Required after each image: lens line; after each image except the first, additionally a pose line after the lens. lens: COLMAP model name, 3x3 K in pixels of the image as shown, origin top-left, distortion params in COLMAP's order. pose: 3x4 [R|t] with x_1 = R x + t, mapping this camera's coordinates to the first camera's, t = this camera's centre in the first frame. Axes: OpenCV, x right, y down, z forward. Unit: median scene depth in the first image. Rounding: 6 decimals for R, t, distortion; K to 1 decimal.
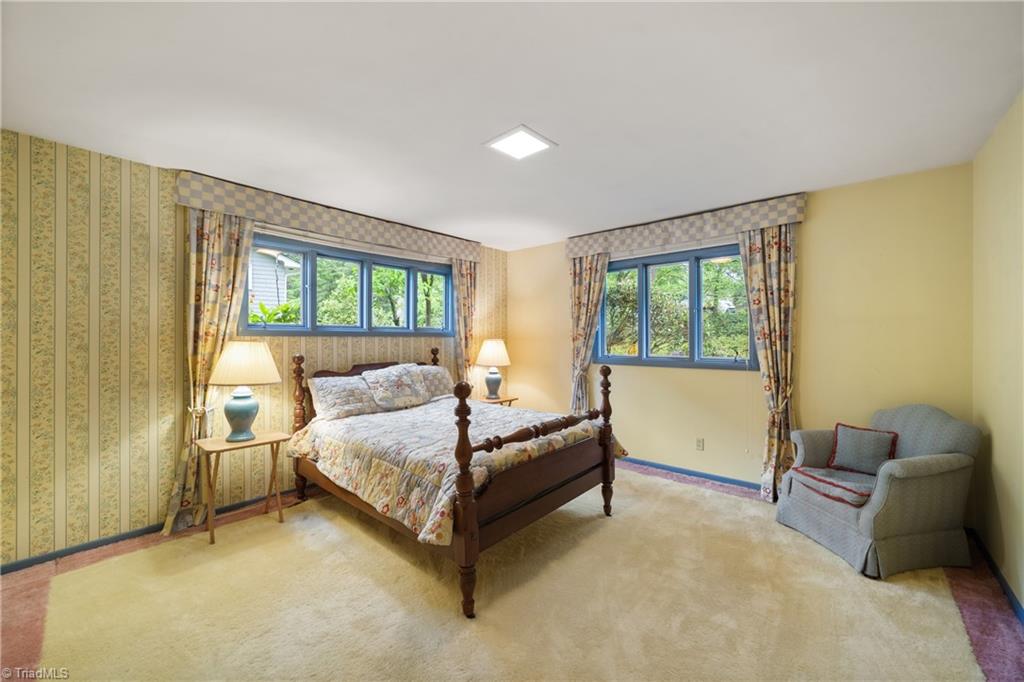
lens RADIAL K [[402.2, 0, 513.4], [0, 402.2, 331.3], [0, 0, 1]] dist [0.011531, 0.000060]
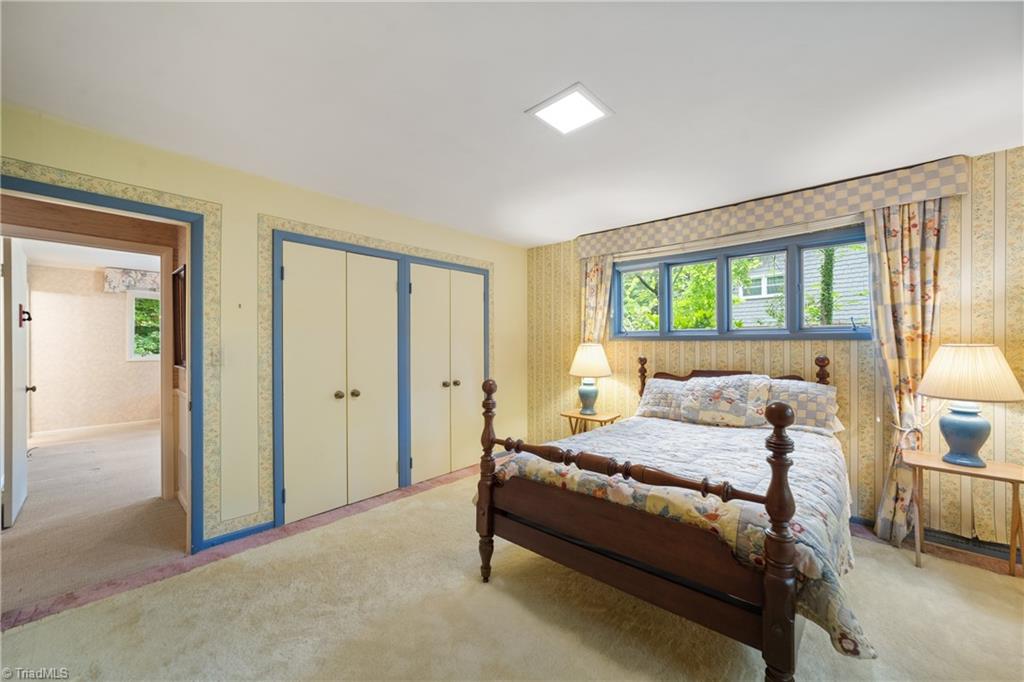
lens RADIAL K [[401.3, 0, 526.5], [0, 401.3, 344.5], [0, 0, 1]] dist [-0.023109, 0.000223]
pose [[-0.012840, 0.006141, -0.999899, 0.678191], [0.021214, 0.999758, 0.005868, 0.008973], [0.999693, -0.021137, -0.012967, 0.725900]]
